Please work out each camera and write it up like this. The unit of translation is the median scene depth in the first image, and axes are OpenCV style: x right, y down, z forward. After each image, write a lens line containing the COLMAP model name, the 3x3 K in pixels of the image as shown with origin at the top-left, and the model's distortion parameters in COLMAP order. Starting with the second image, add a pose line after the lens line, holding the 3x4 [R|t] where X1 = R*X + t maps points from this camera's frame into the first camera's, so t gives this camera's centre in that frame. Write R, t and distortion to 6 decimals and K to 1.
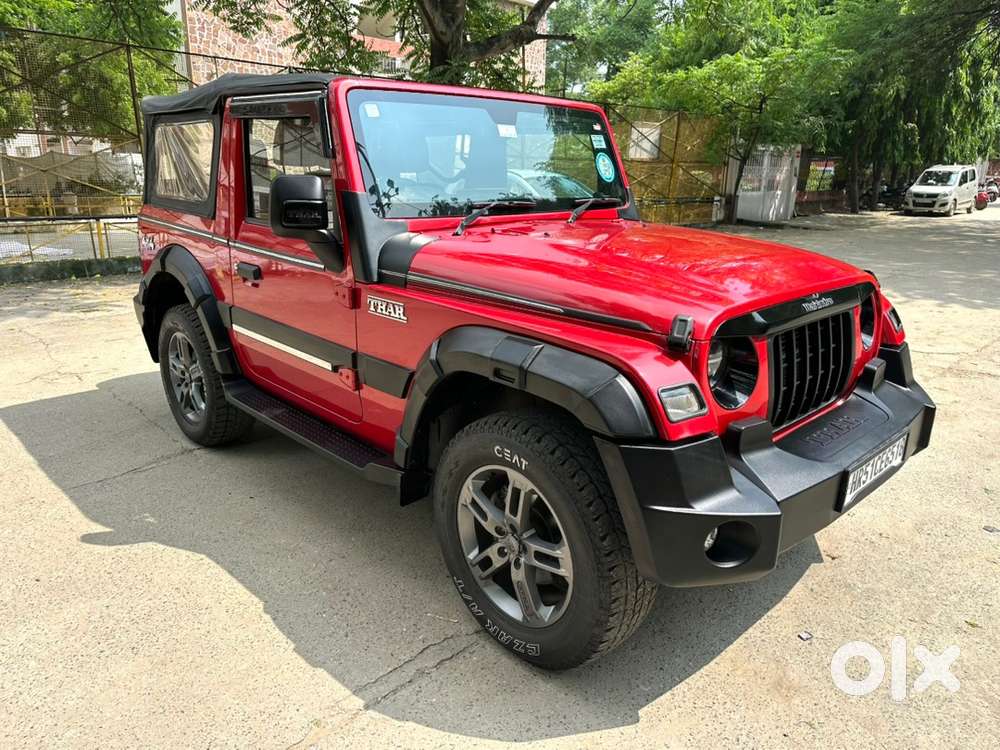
lens RADIAL K [[703.2, 0, 505.0], [0, 703.2, 373.6], [0, 0, 1]] dist [0.028022, -0.036275]
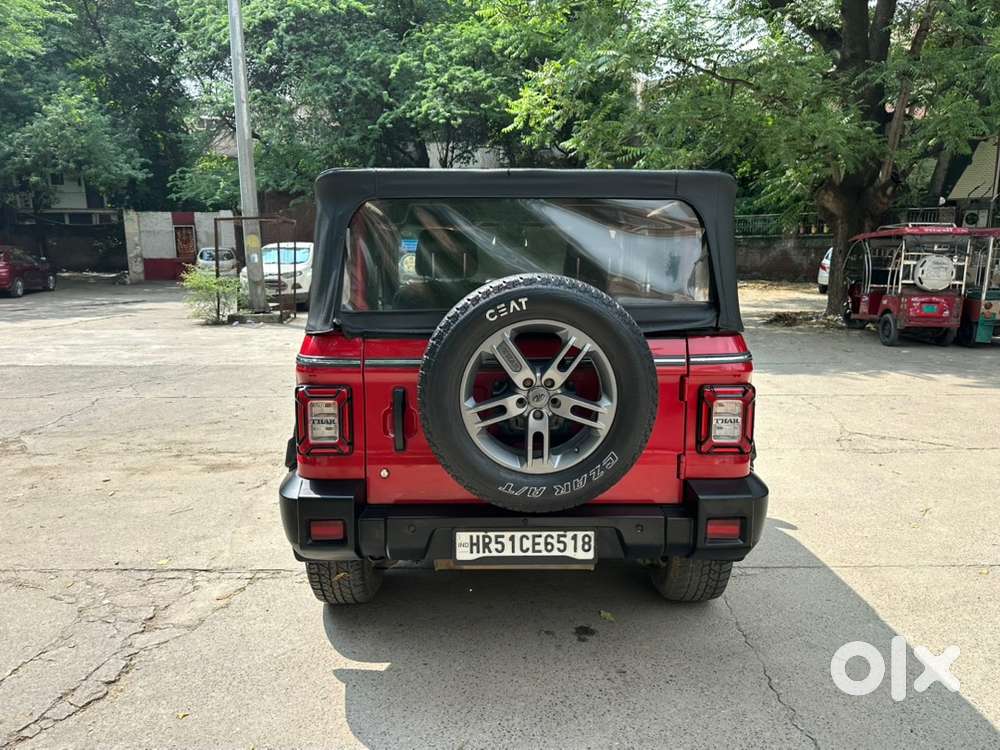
lens RADIAL K [[740.4, 0, 496.4], [0, 740.4, 368.4], [0, 0, 1]] dist [0.043586, -0.051784]
pose [[-0.721127, -0.119702, 0.682383, -1.090666], [0.183680, 0.916679, 0.354910, -0.657545], [-0.668010, 0.381276, -0.639055, 2.124879]]
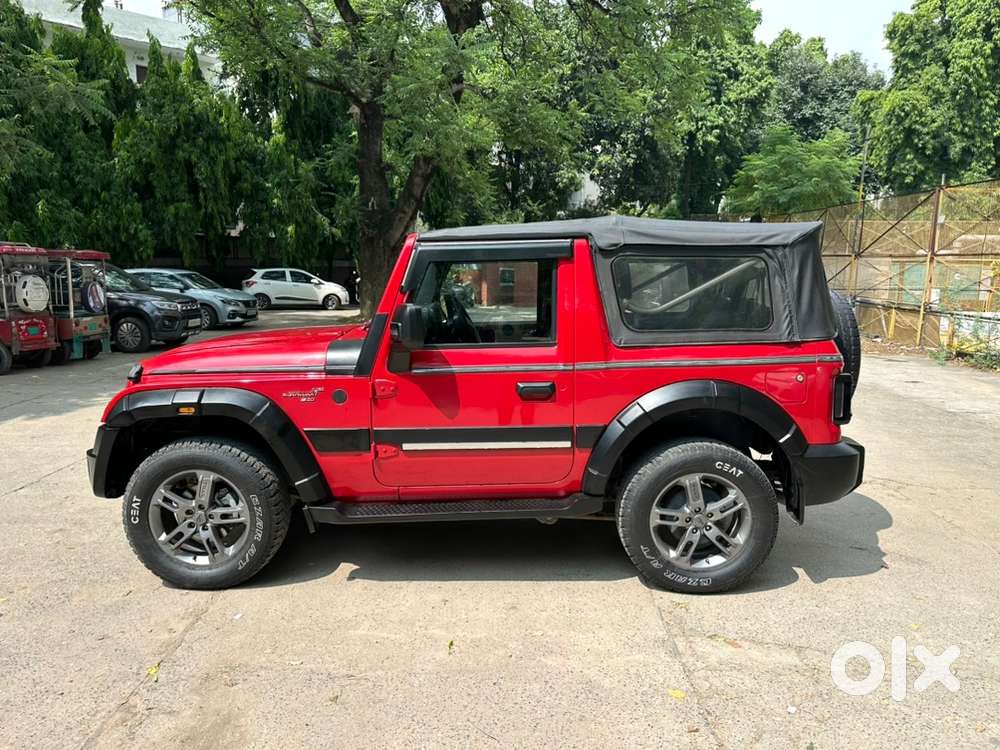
lens RADIAL K [[740.4, 0, 509.6], [0, 740.4, 381.2], [0, 0, 1]] dist [0.043586, -0.051784]
pose [[-0.693845, 0.091180, -0.714328, 0.921739], [-0.211542, 0.922379, 0.323213, -0.644098], [0.688352, 0.375370, -0.620700, 2.113807]]
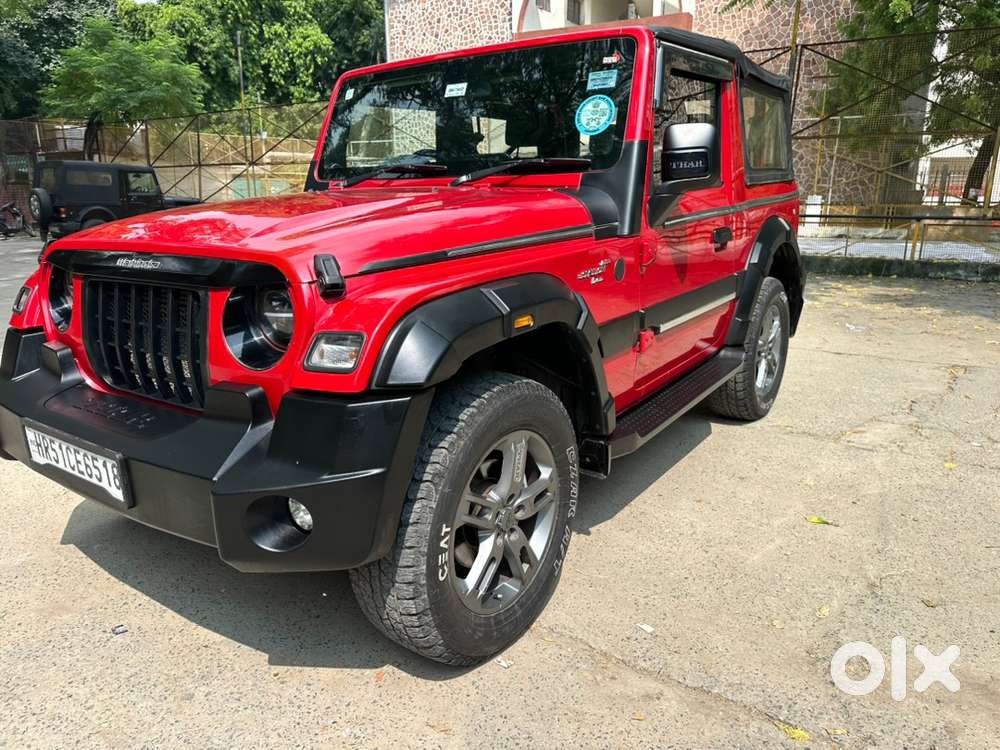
lens RADIAL K [[703.2, 0, 498.5], [0, 703.2, 384.3], [0, 0, 1]] dist [0.028022, -0.036275]
pose [[0.178933, 0.246243, -0.952548, 0.987263], [-0.250477, 0.947673, 0.197932, -0.170716], [0.951443, 0.203175, 0.231249, 0.910277]]
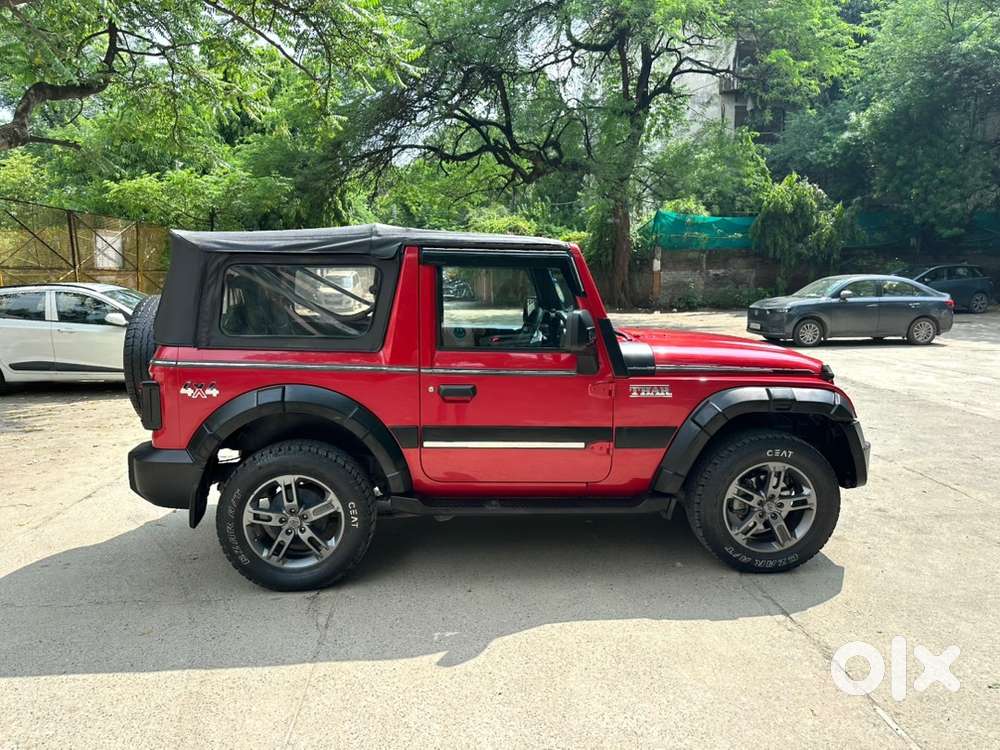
lens RADIAL K [[703.2, 0, 494.3], [0, 703.2, 377.6], [0, 0, 1]] dist [0.028022, -0.036275]
pose [[0.648912, -0.123789, 0.750726, -1.209318], [0.221214, 0.974749, -0.030484, -0.119284], [-0.727996, 0.185853, 0.659910, 0.191290]]
